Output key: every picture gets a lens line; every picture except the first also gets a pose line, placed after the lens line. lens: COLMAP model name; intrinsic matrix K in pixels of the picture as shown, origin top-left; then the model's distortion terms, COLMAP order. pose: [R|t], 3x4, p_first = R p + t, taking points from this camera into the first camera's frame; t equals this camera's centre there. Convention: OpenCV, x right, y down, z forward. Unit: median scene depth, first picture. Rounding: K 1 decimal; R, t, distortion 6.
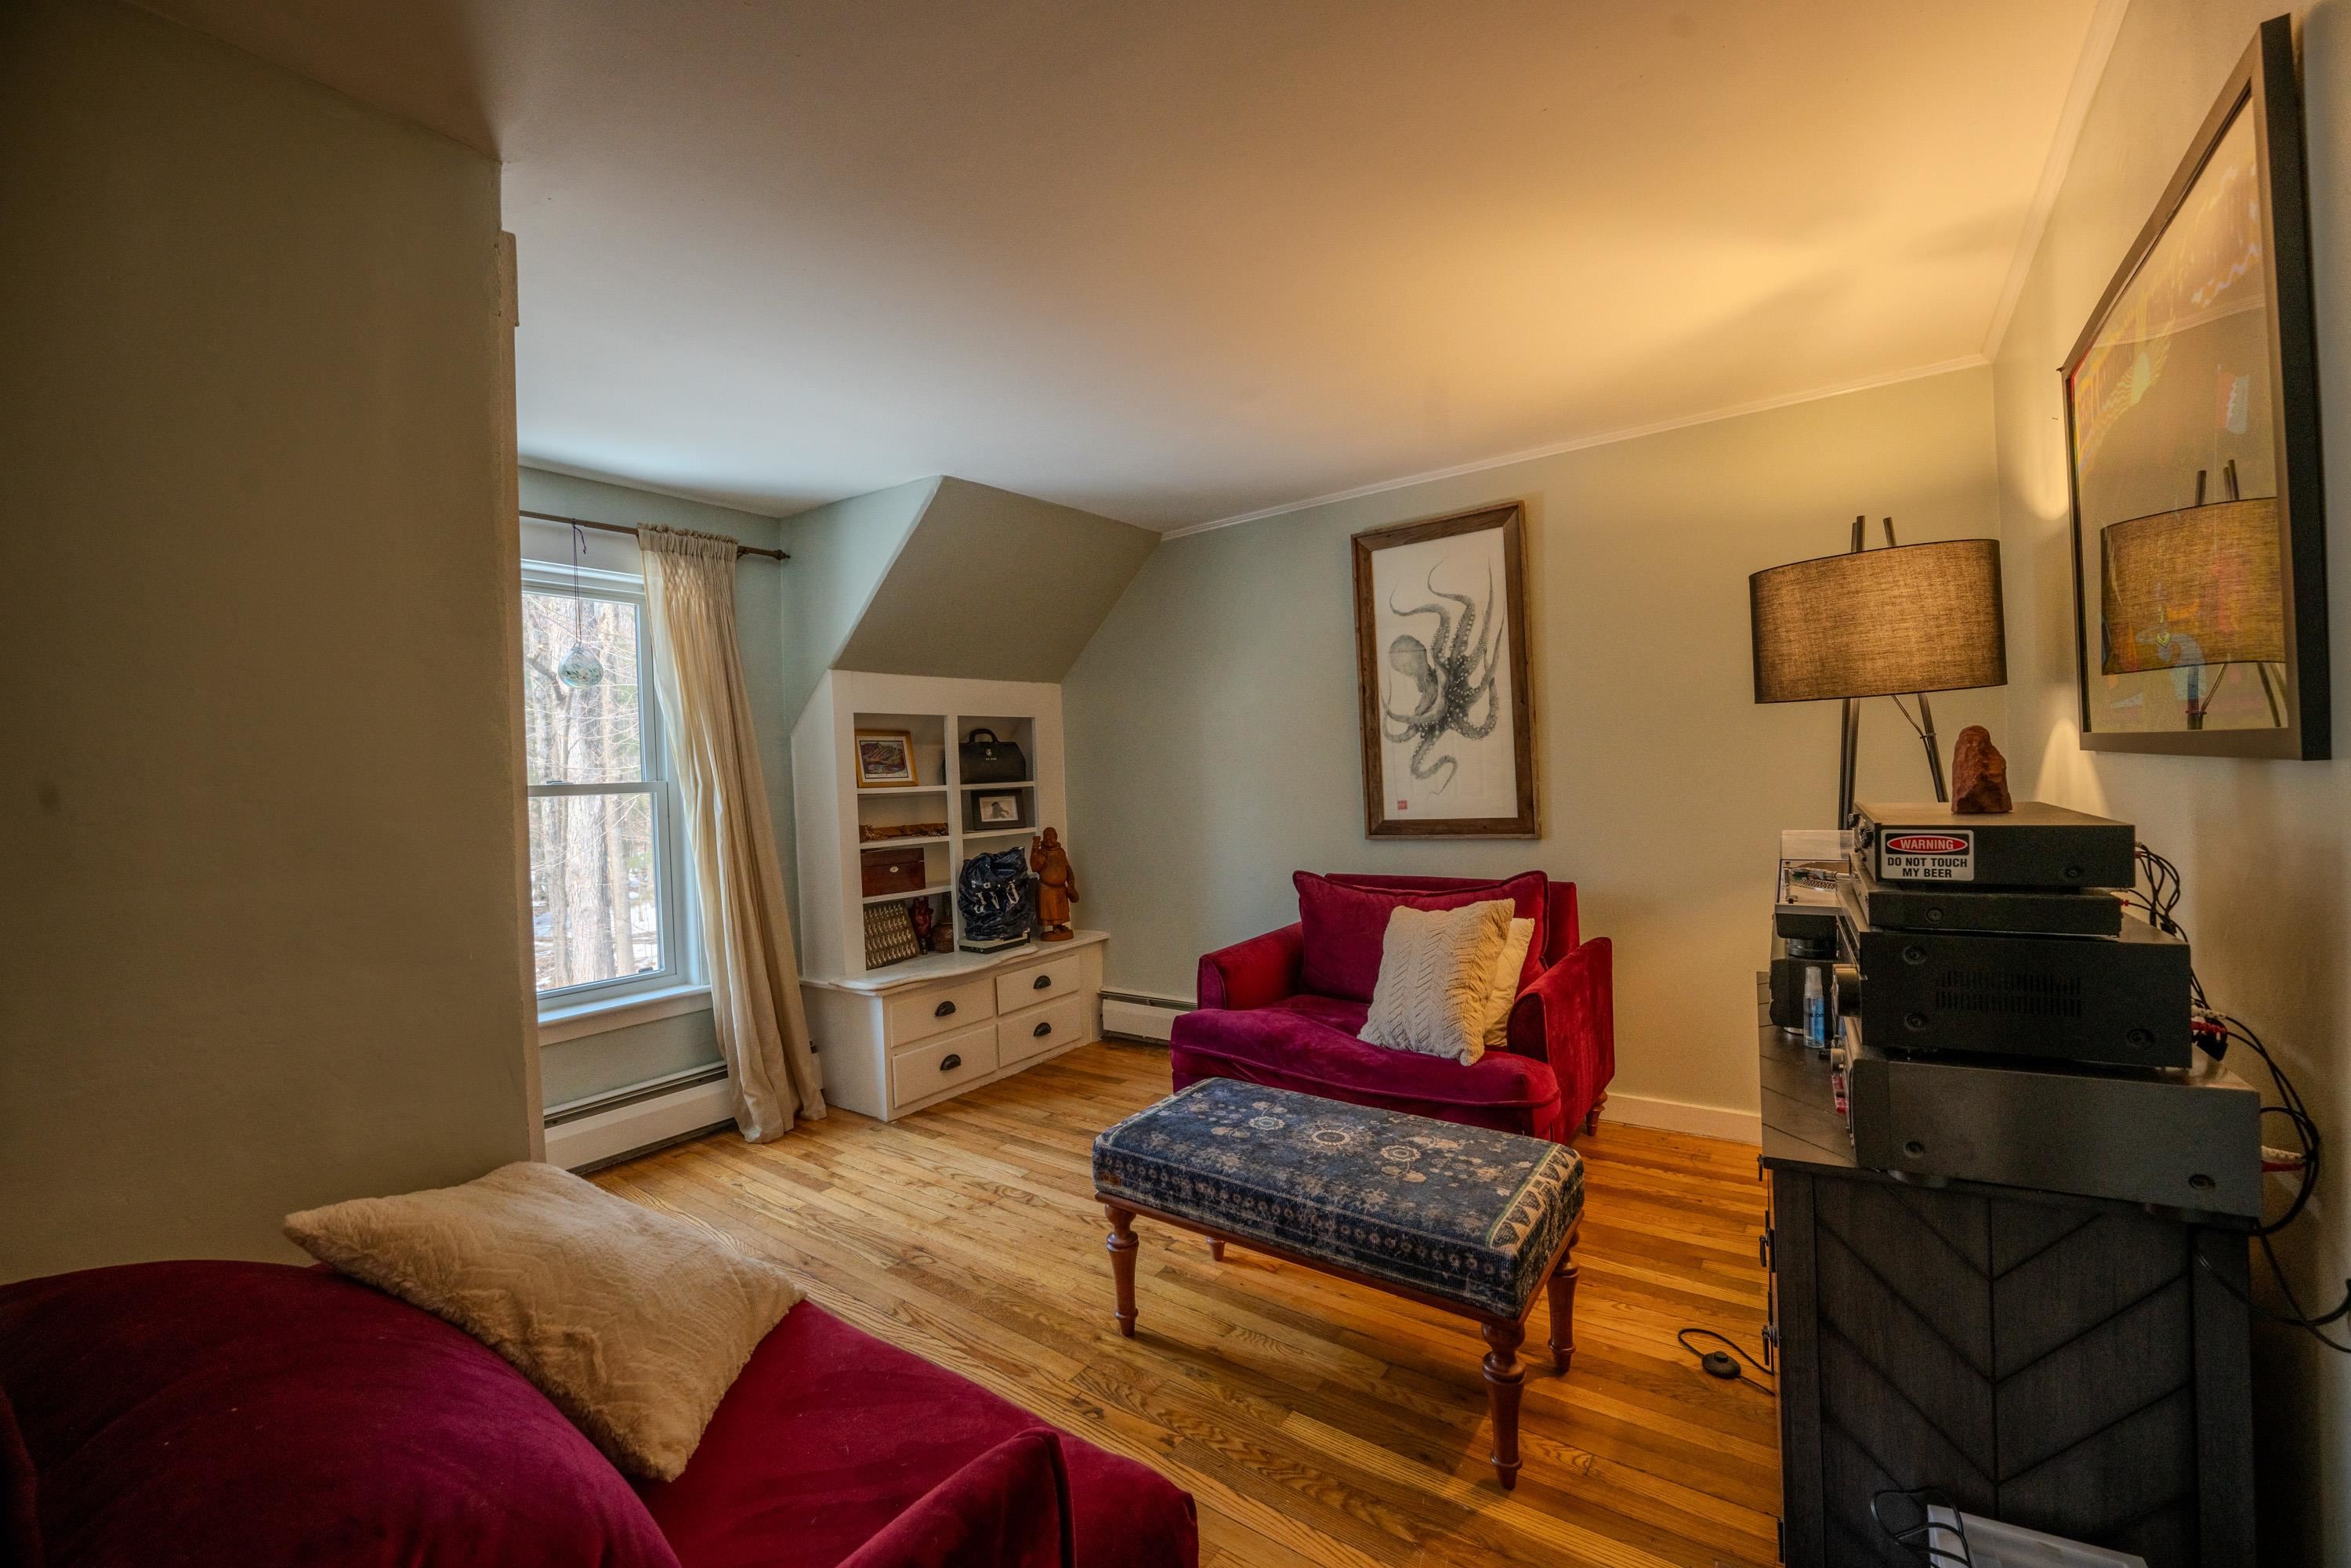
lens RADIAL K [[956.5, 0, 1168.7], [0, 956.5, 783.1], [0, 0, 1]] dist [-0.031236, 0.004870]
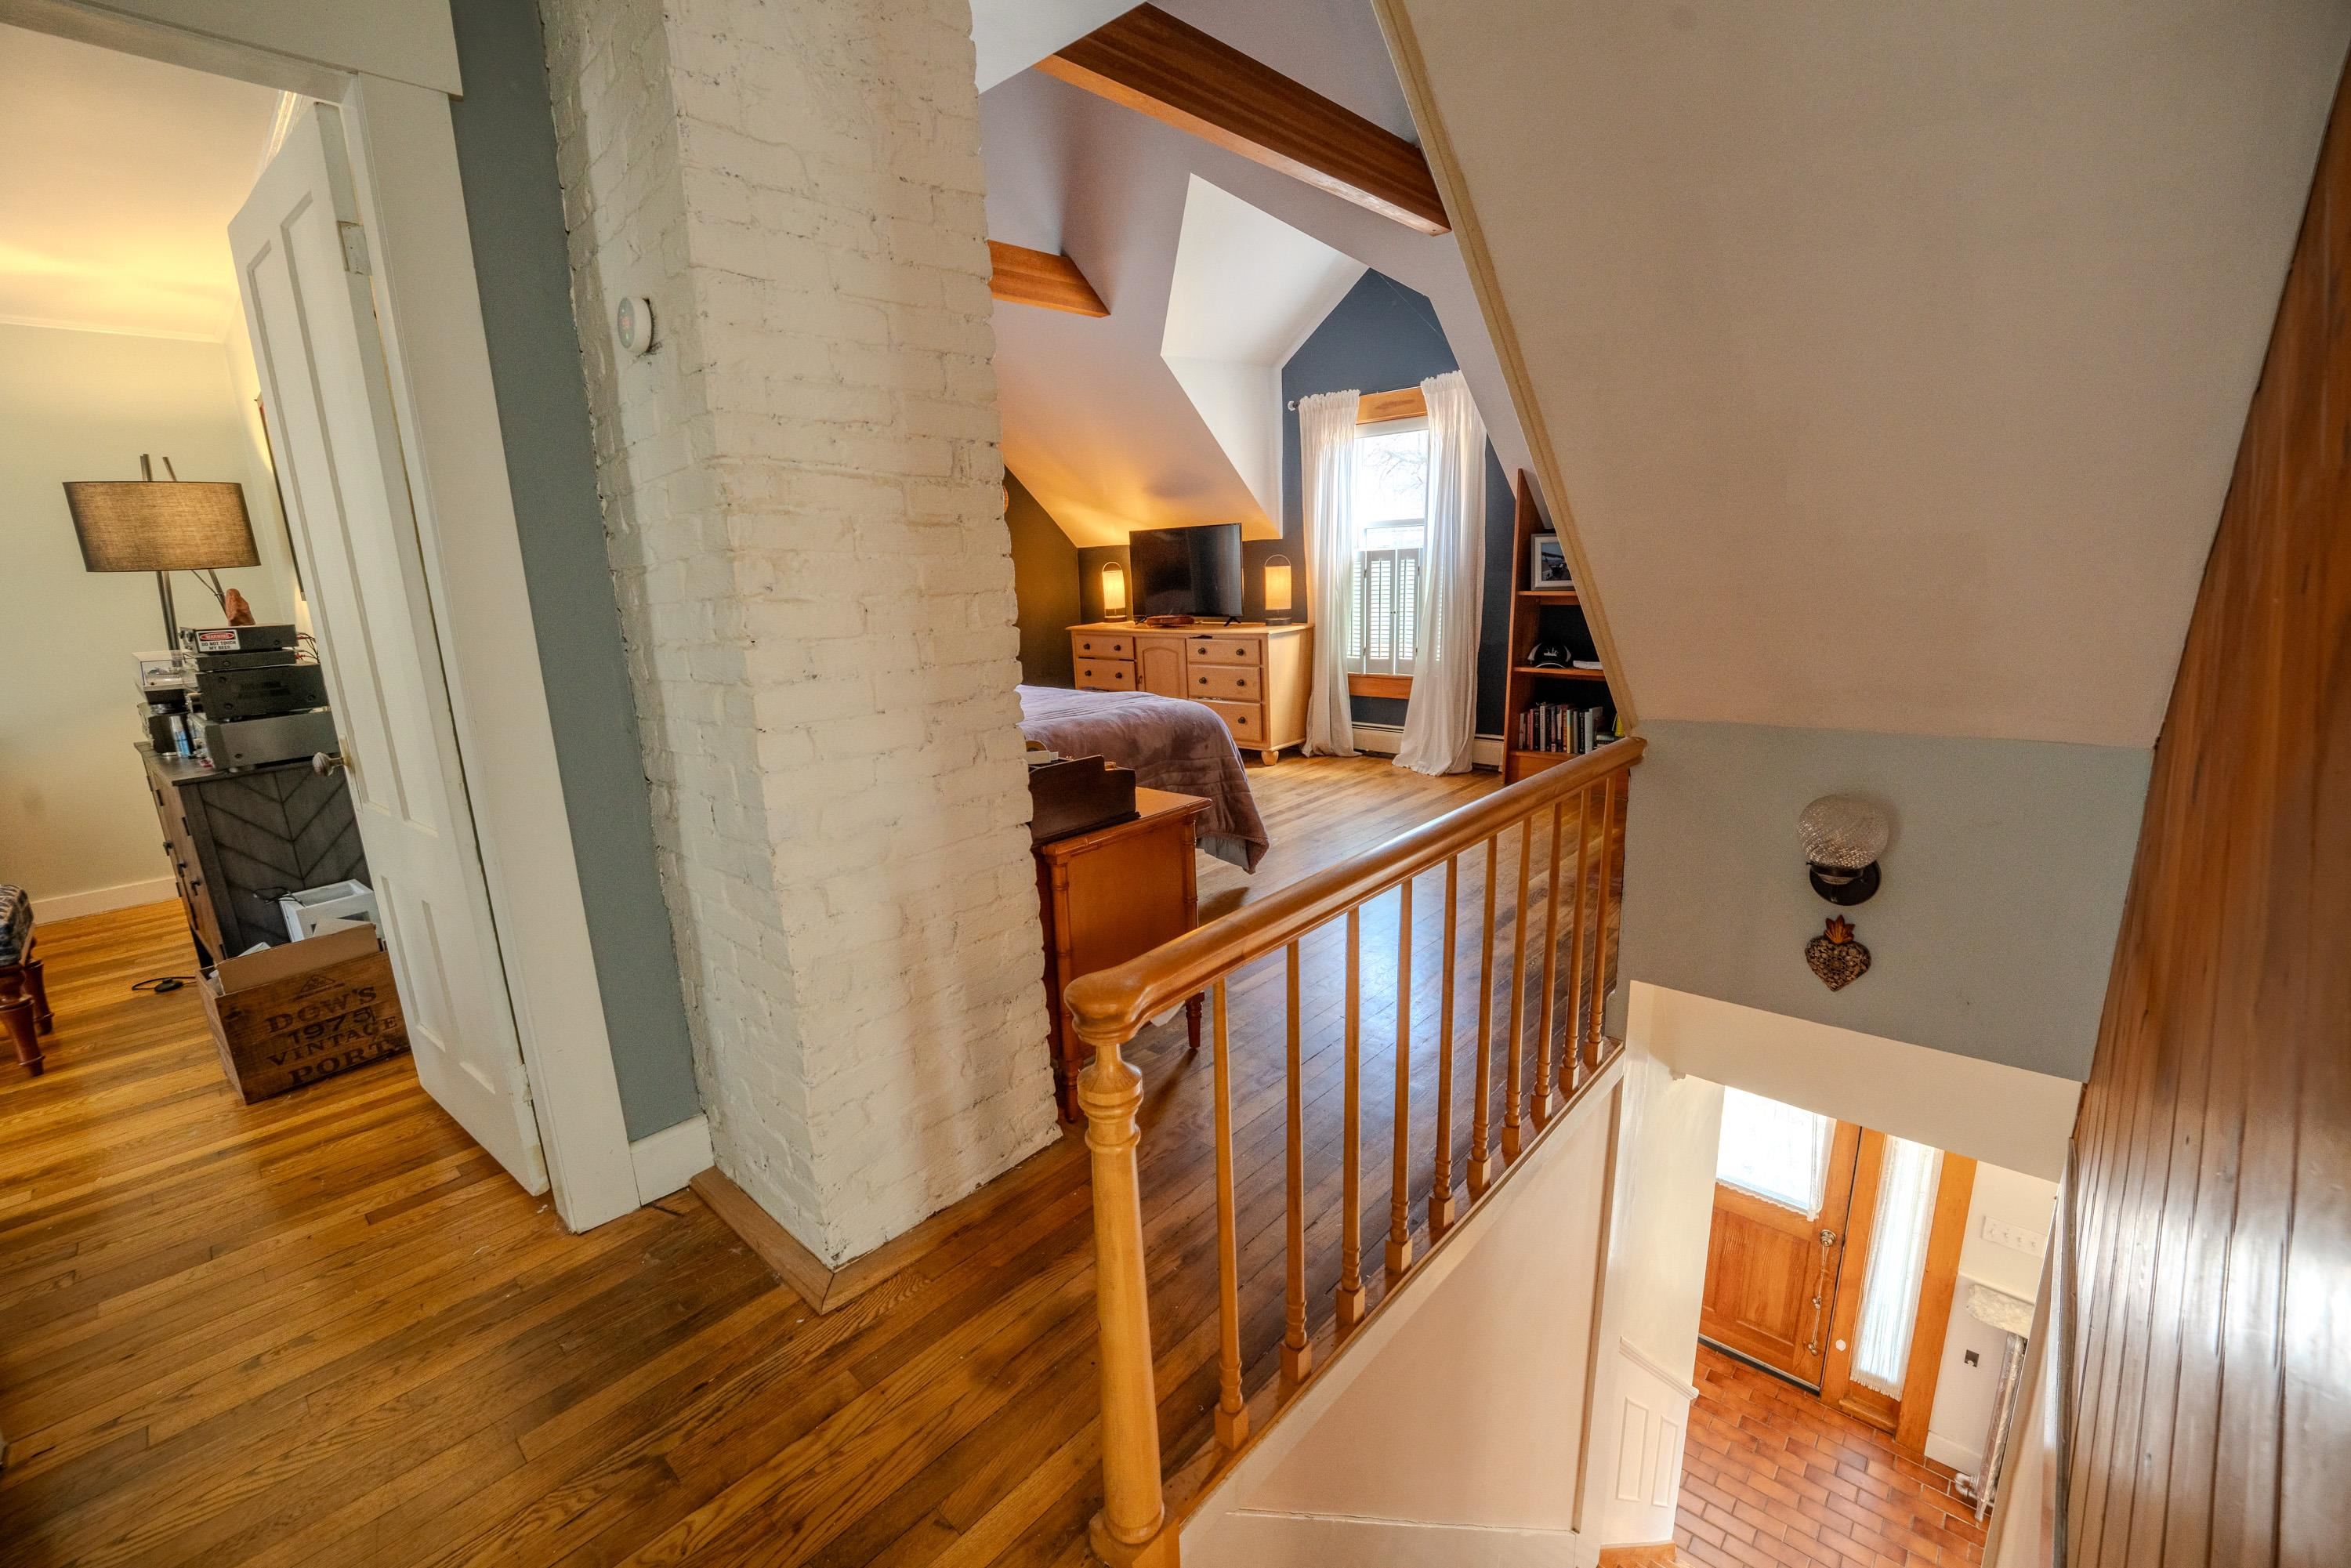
lens RADIAL K [[956.5, 0, 1168.7], [0, 956.5, 783.1], [0, 0, 1]] dist [-0.031236, 0.004870]
pose [[0.122049, -0.184206, 0.975281, -0.750552], [0.043700, 0.982671, 0.180133, 0.062998], [-0.991562, 0.020635, 0.127983, -0.997914]]
